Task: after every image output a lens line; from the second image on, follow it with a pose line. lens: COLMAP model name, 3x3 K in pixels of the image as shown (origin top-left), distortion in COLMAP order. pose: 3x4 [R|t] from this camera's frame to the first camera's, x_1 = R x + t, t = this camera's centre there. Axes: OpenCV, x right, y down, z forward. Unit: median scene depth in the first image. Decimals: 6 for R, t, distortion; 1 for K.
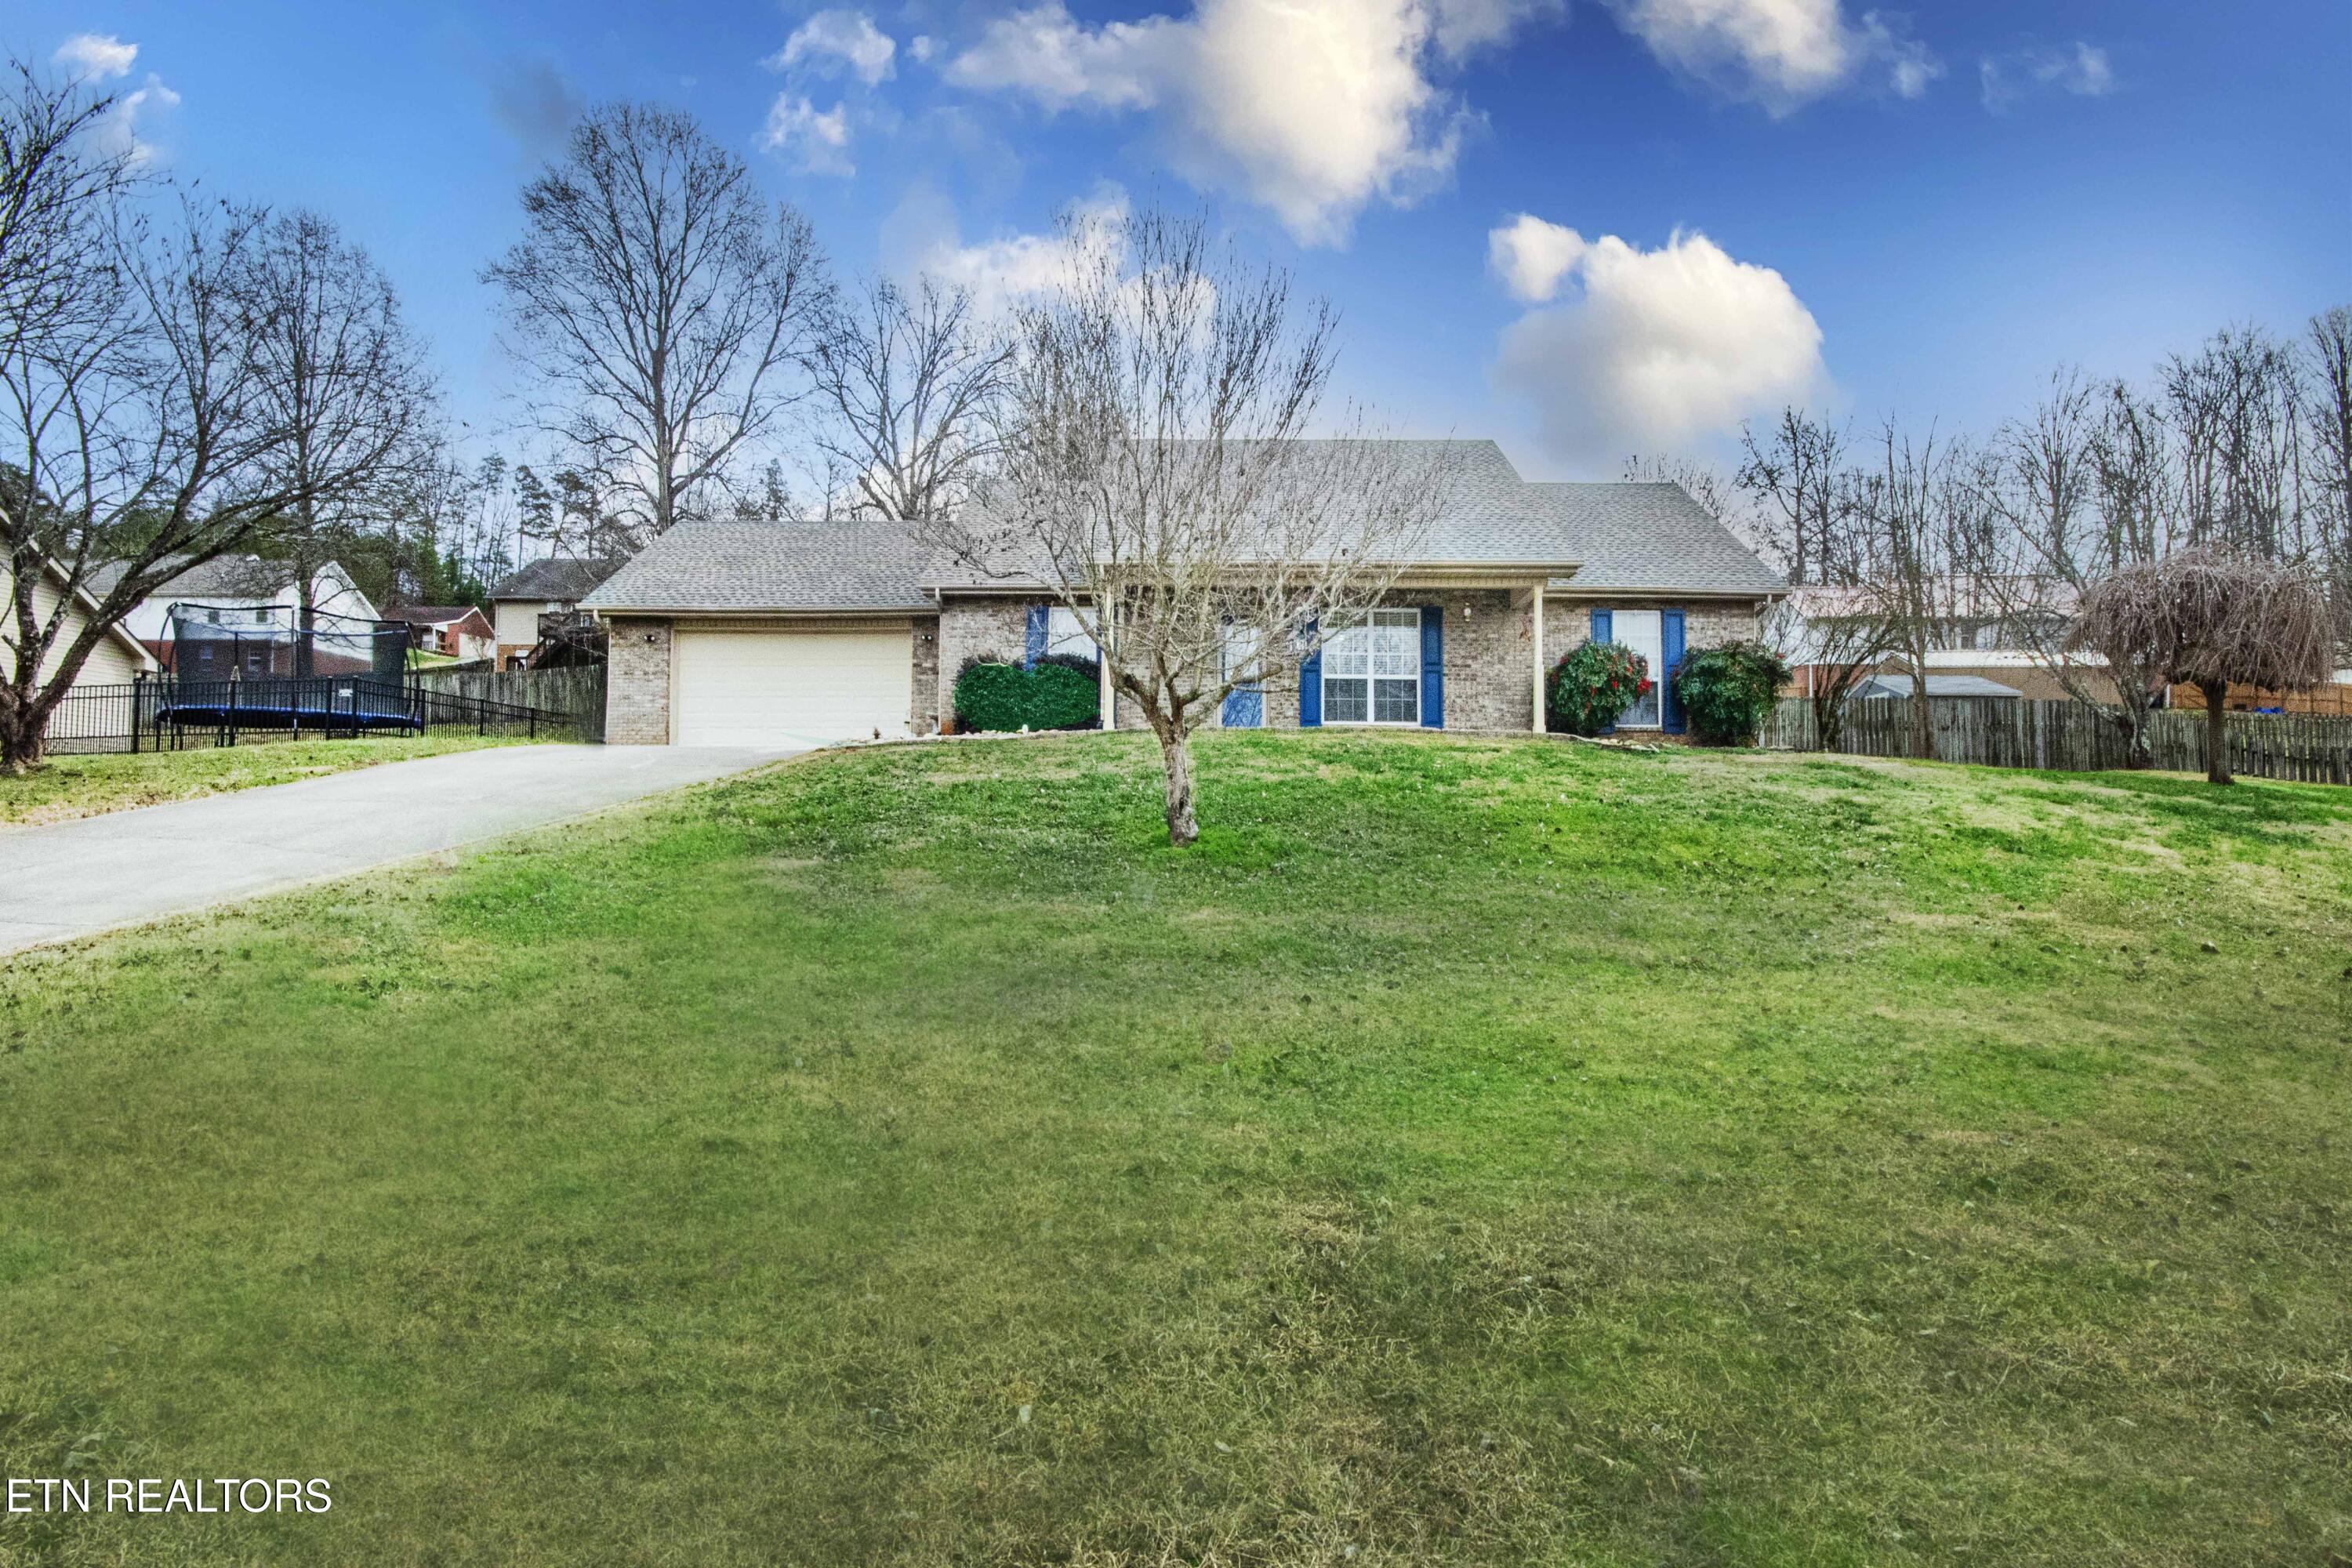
lens RADIAL K [[1172.5, 0, 1182.1], [0, 1172.5, 787.5], [0, 0, 1]] dist [-0.000391, 0.000076]
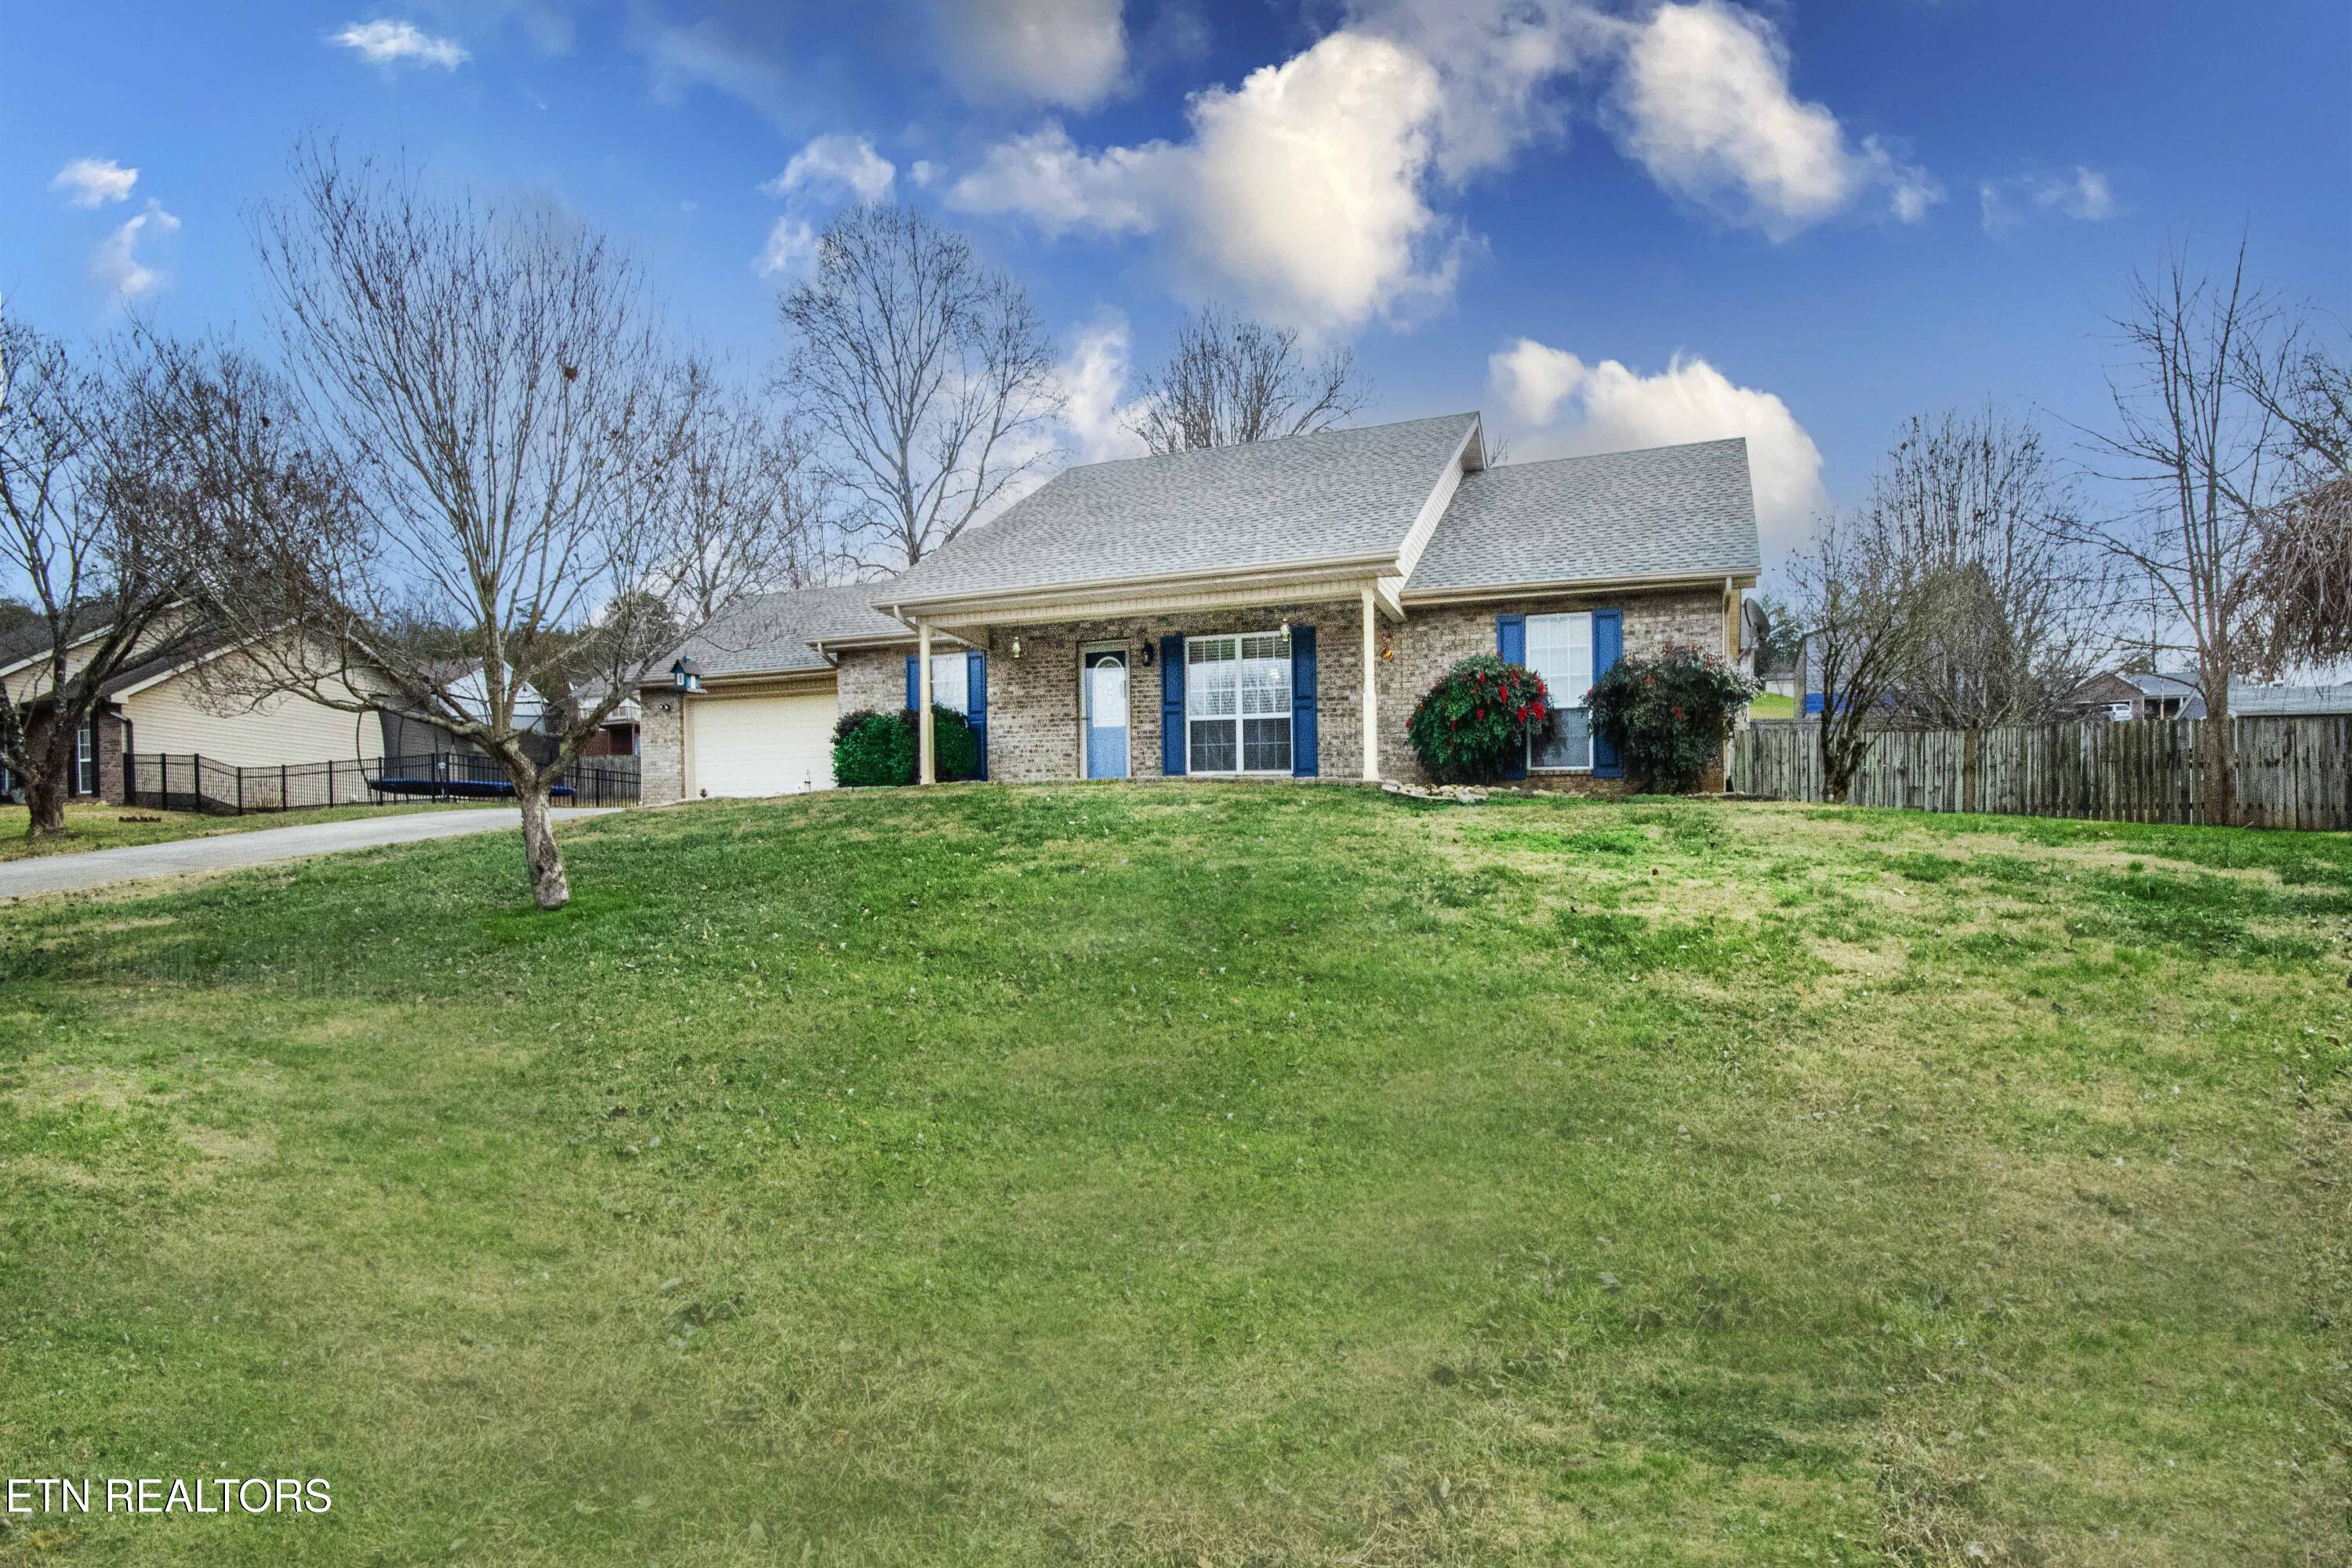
lens RADIAL K [[1172.5, 0, 1182.1], [0, 1172.5, 787.5], [0, 0, 1]] dist [-0.000391, 0.000076]
pose [[0.921997, -0.015512, -0.386887, 0.443864], [-0.005910, 0.998517, -0.054119, 0.000487], [0.387153, 0.052184, 0.920538, 0.224425]]
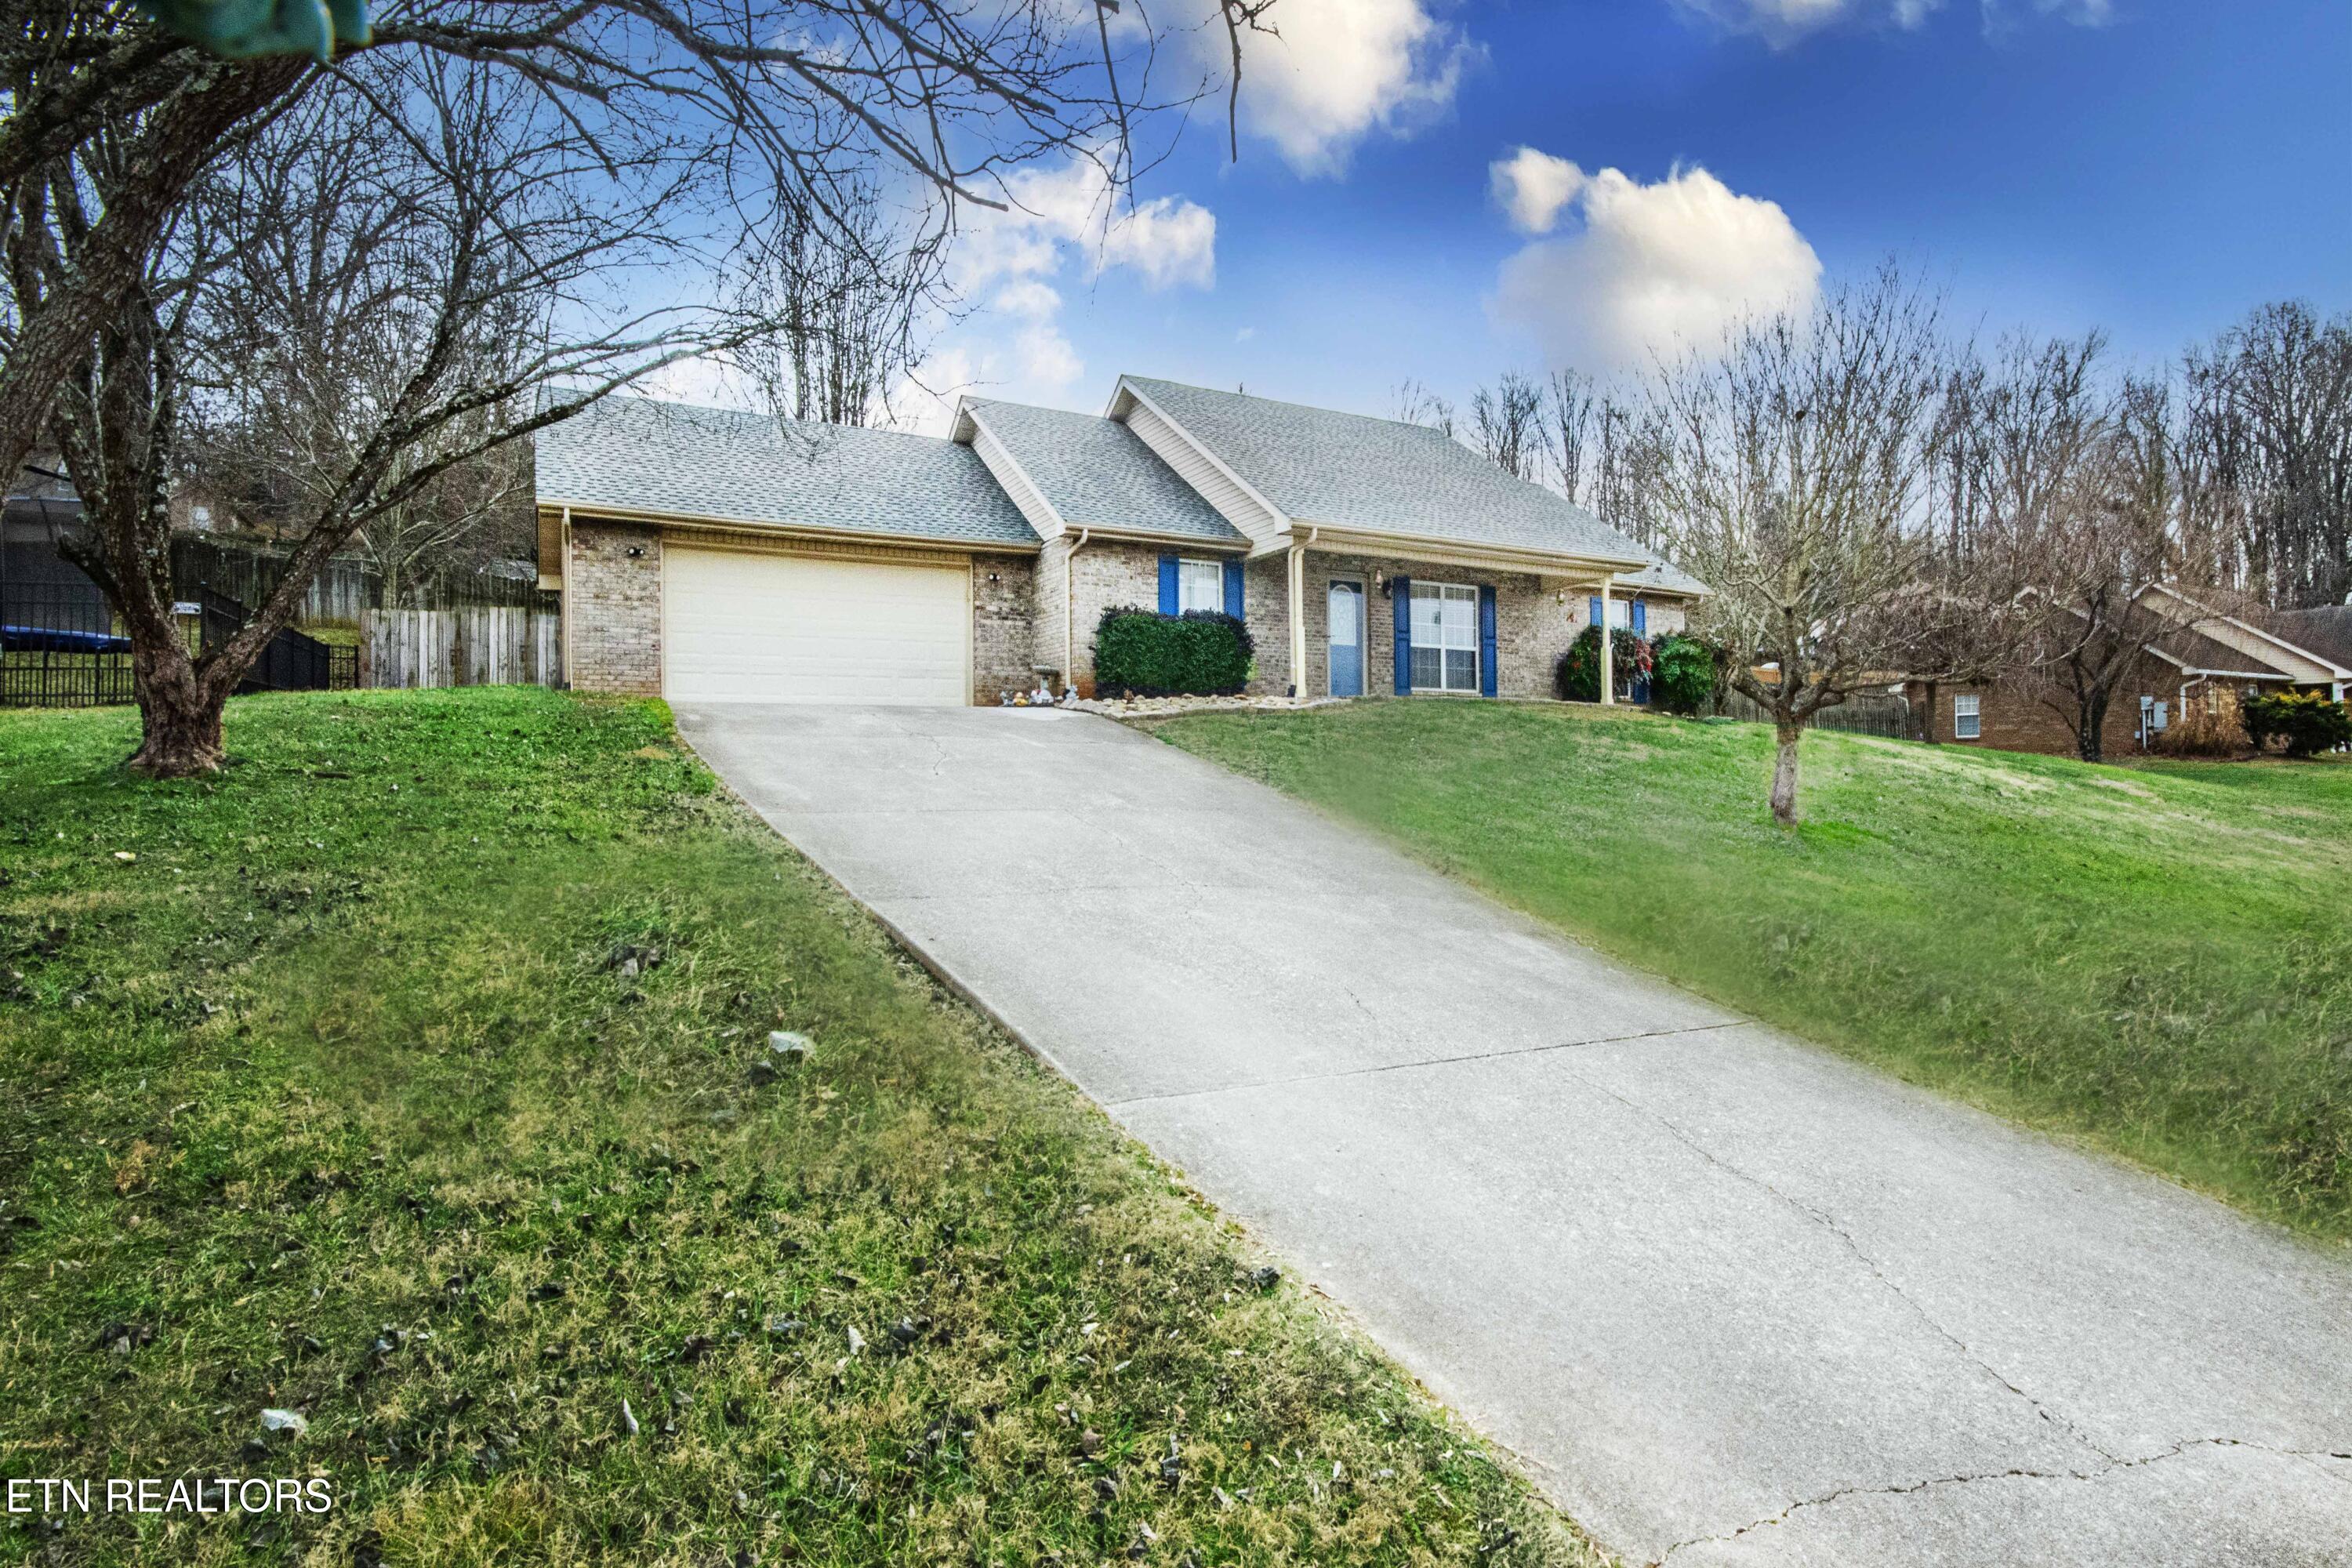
lens RADIAL K [[1172.5, 0, 1182.1], [0, 1172.5, 787.5], [0, 0, 1]] dist [-0.000391, 0.000076]
pose [[0.855820, -0.024588, 0.516688, -0.609098], [-0.008744, 0.998039, 0.061979, -0.029782], [-0.517199, -0.057561, 0.853927, 0.193026]]
